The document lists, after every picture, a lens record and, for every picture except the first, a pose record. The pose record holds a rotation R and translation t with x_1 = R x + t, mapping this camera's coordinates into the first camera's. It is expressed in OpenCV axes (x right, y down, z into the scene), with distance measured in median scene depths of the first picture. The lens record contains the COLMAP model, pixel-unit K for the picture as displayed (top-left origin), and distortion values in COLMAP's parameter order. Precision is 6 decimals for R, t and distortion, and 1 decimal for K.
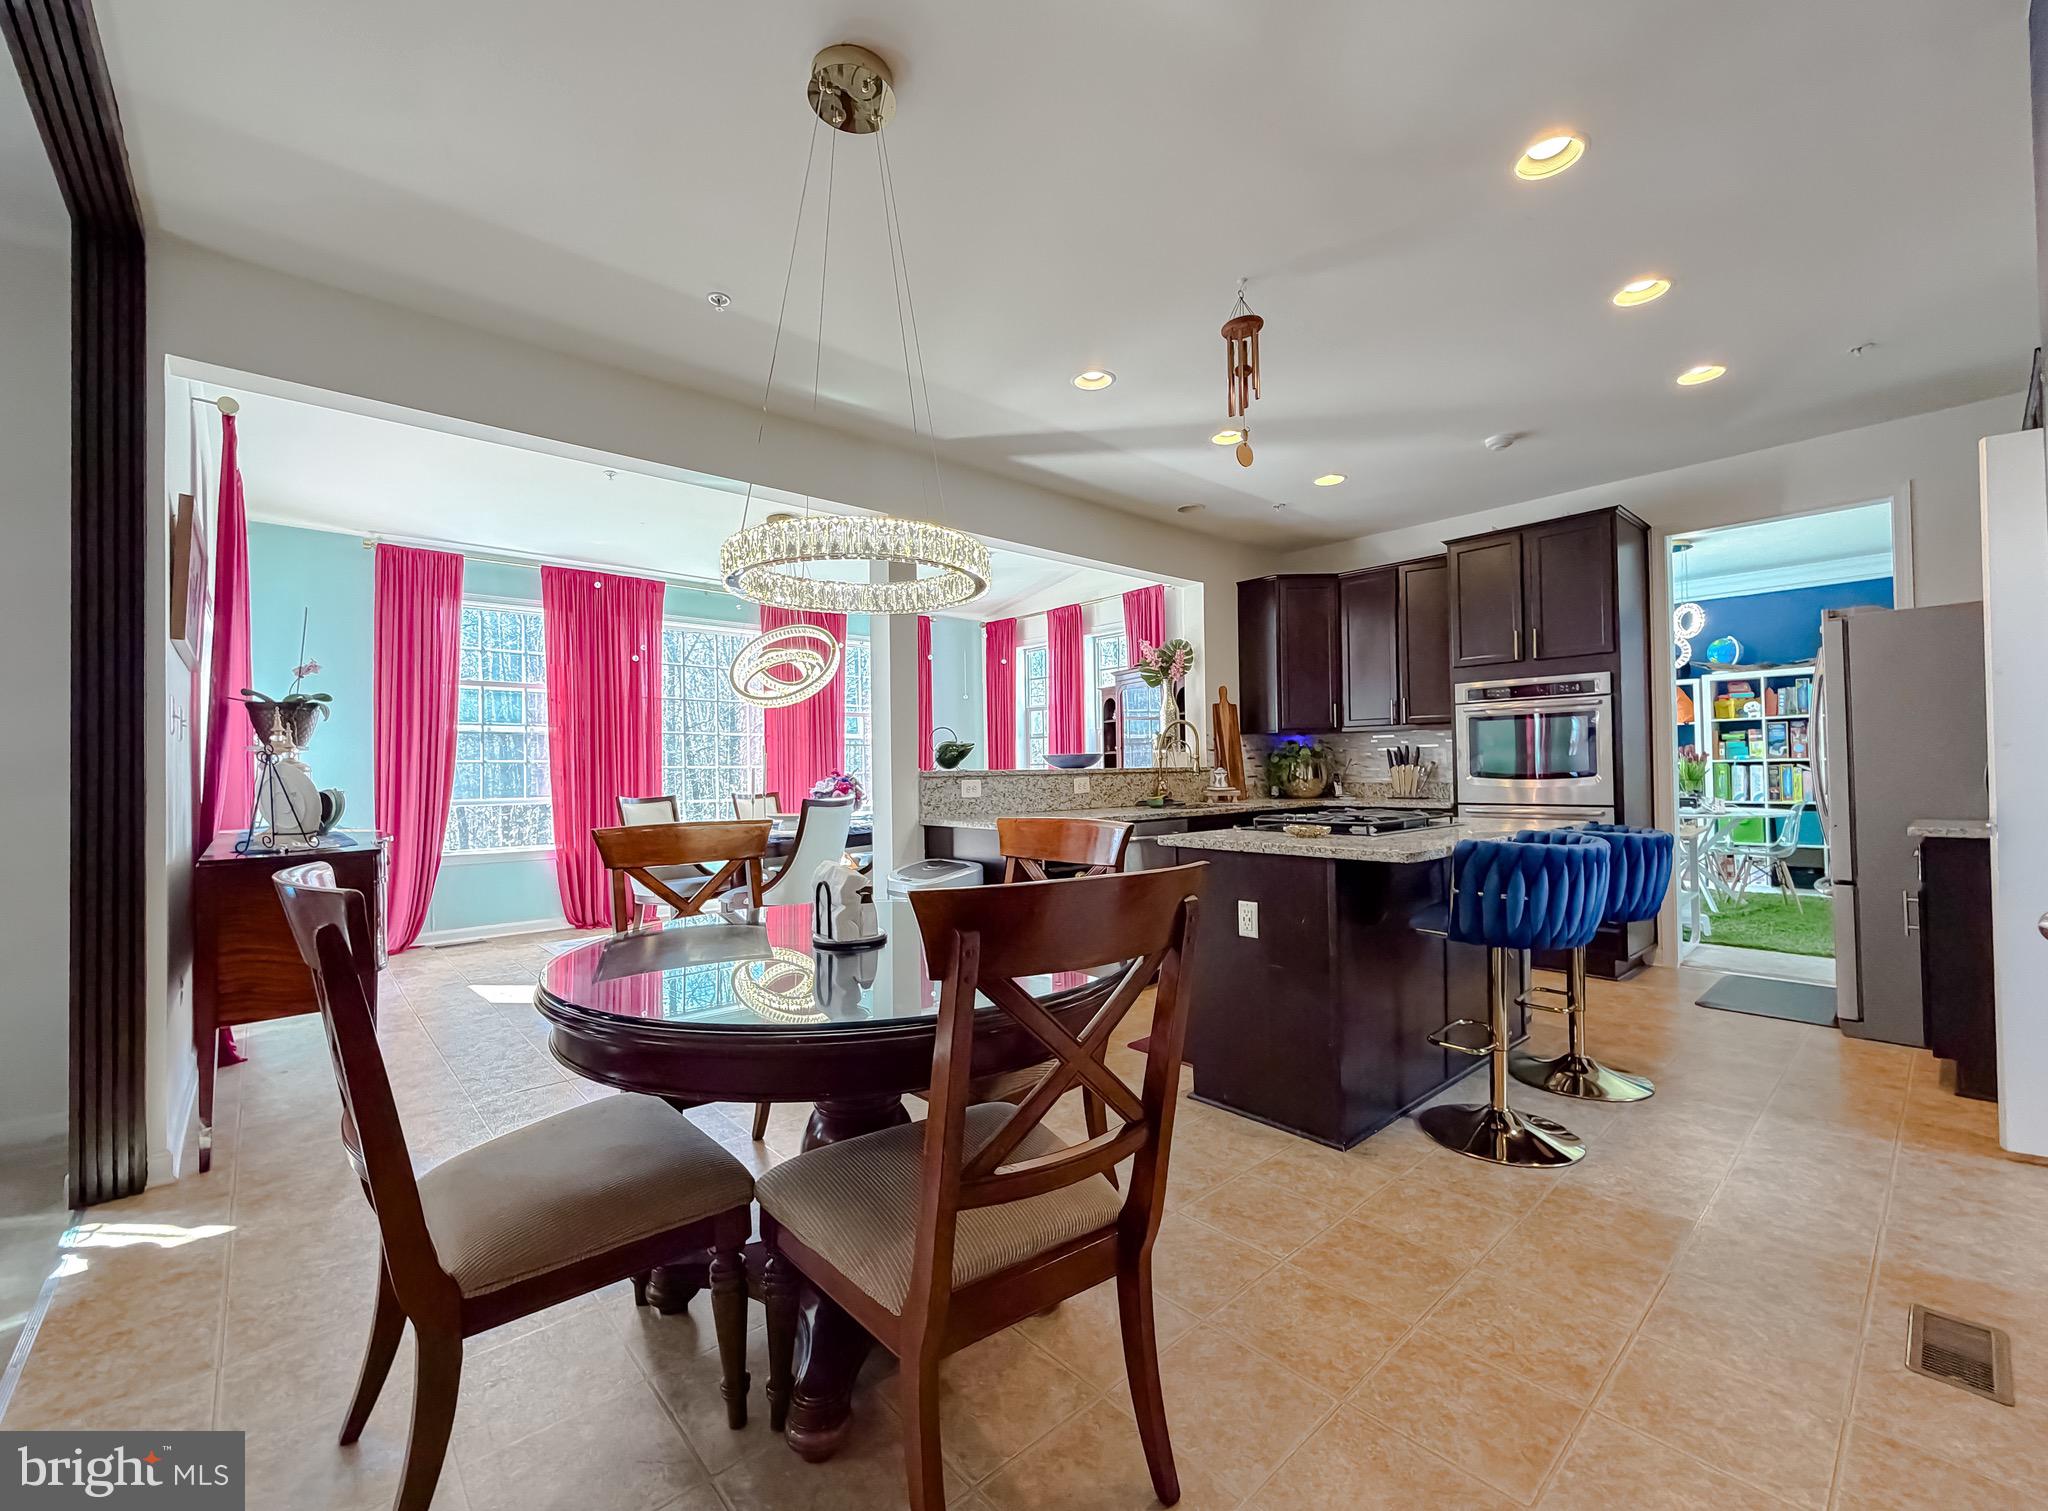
lens RADIAL K [[845.3, 0, 992.8], [0, 845.3, 757.6], [0, 0, 1]] dist [-0.002809, -0.000202]
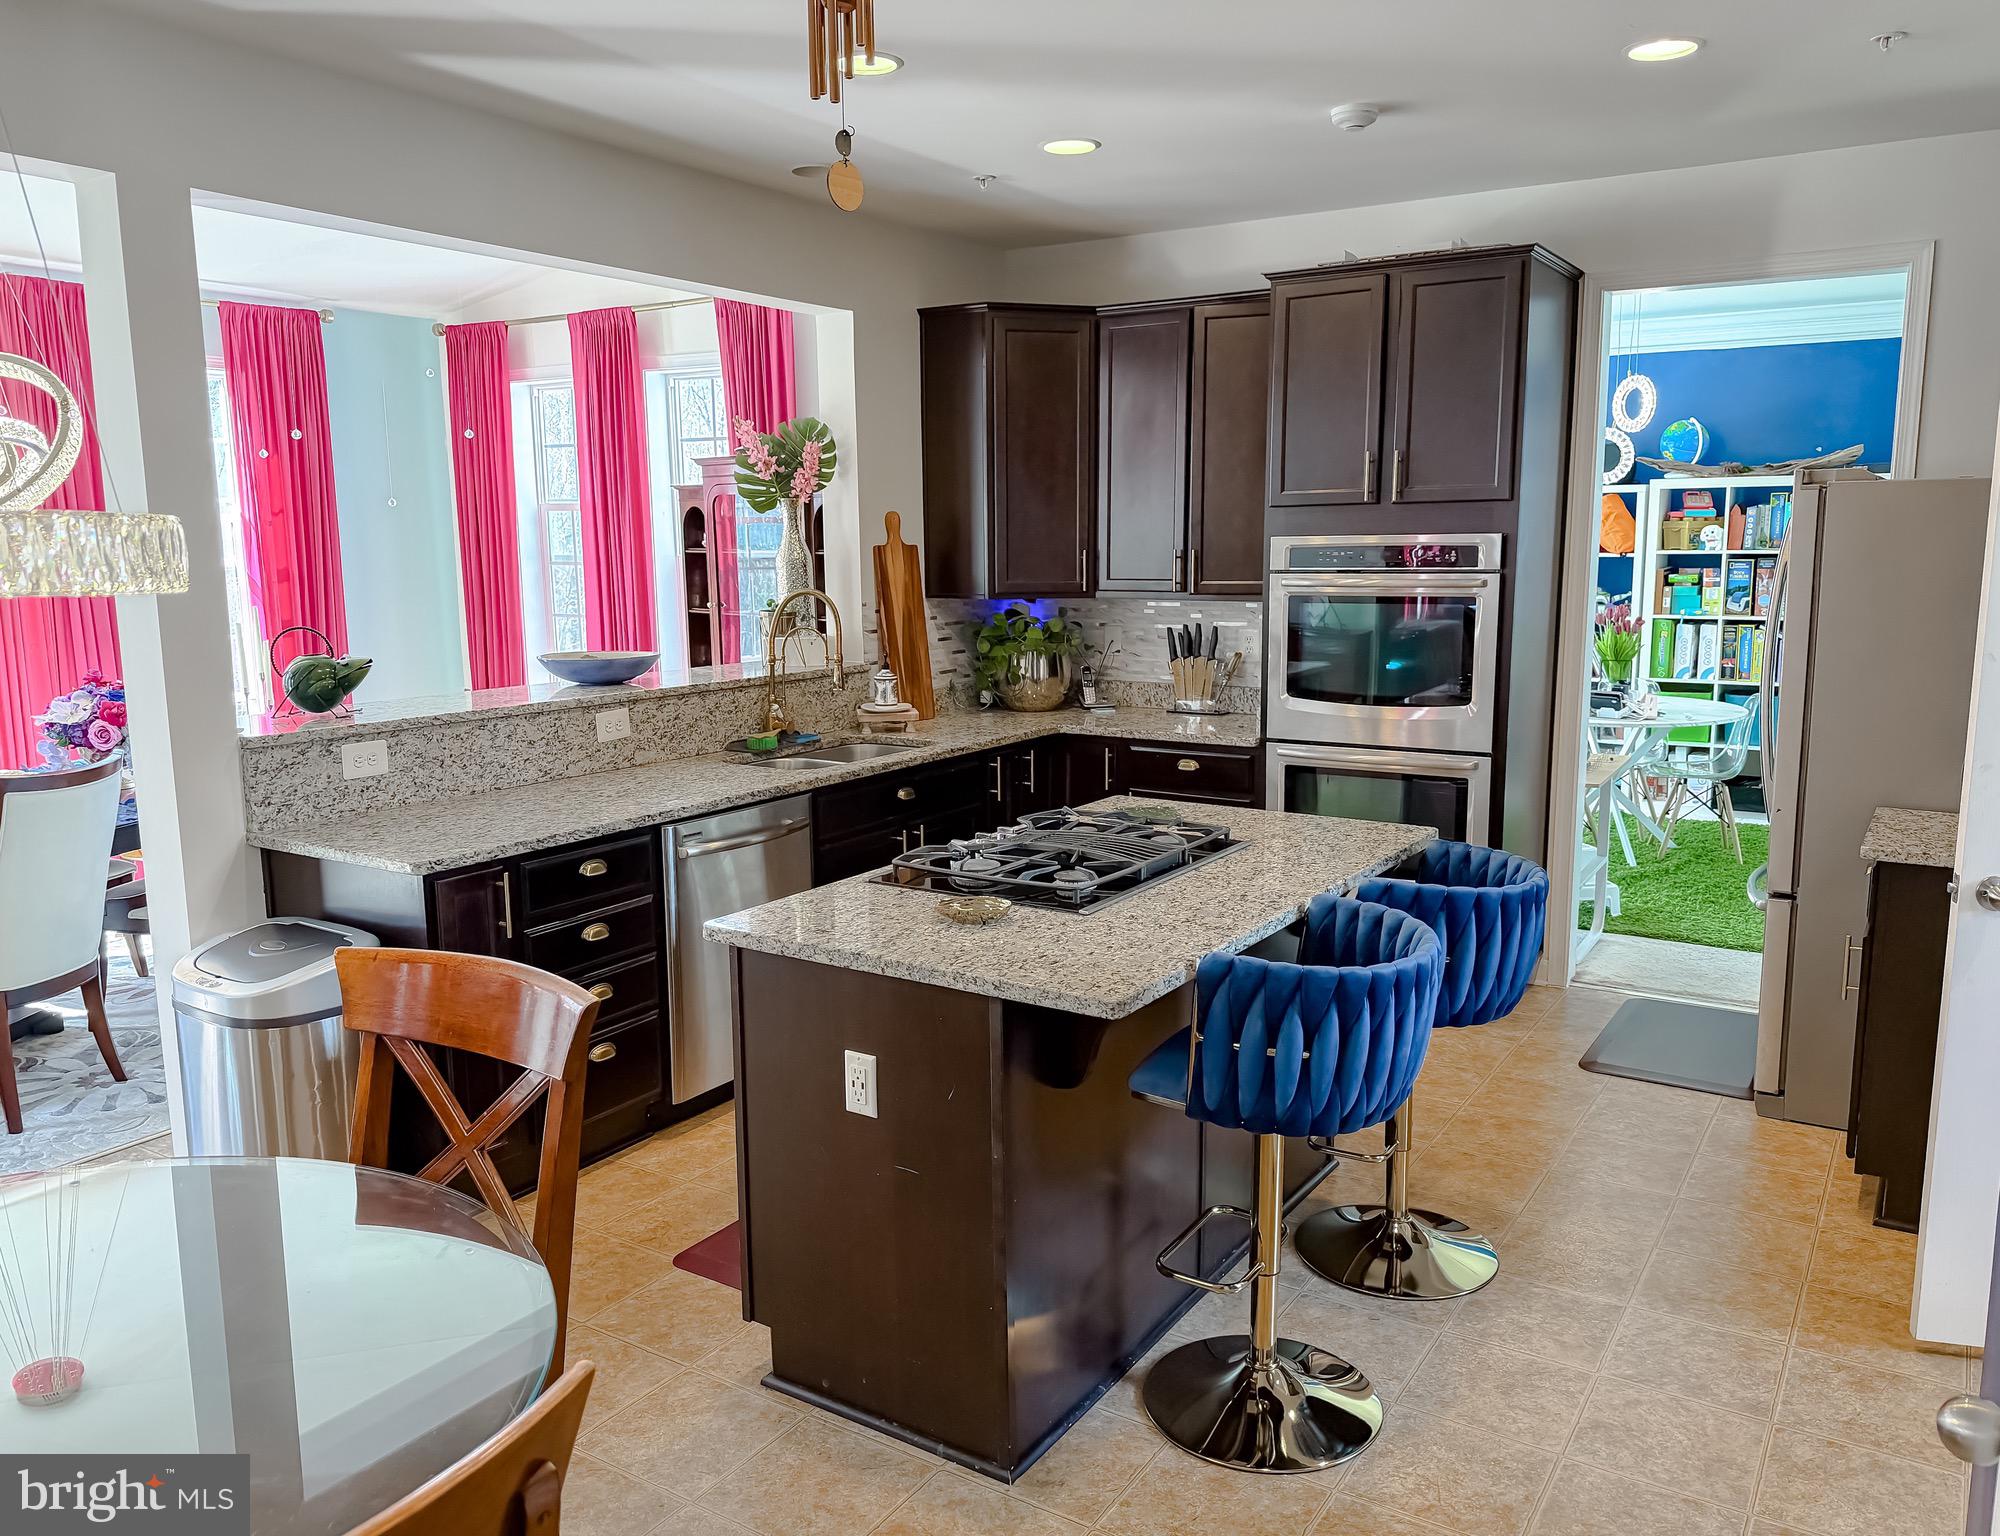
lens RADIAL K [[1501.4, 0, 1000.0], [0, 1501.4, 768.0], [0, 0, 1]] dist [0.079929, -0.115890]
pose [[0.958025, -0.037645, 0.284201, 0.060064], [-0.010806, 0.985895, 0.167017, -0.086106], [-0.286480, -0.163077, 0.944105, 0.045704]]
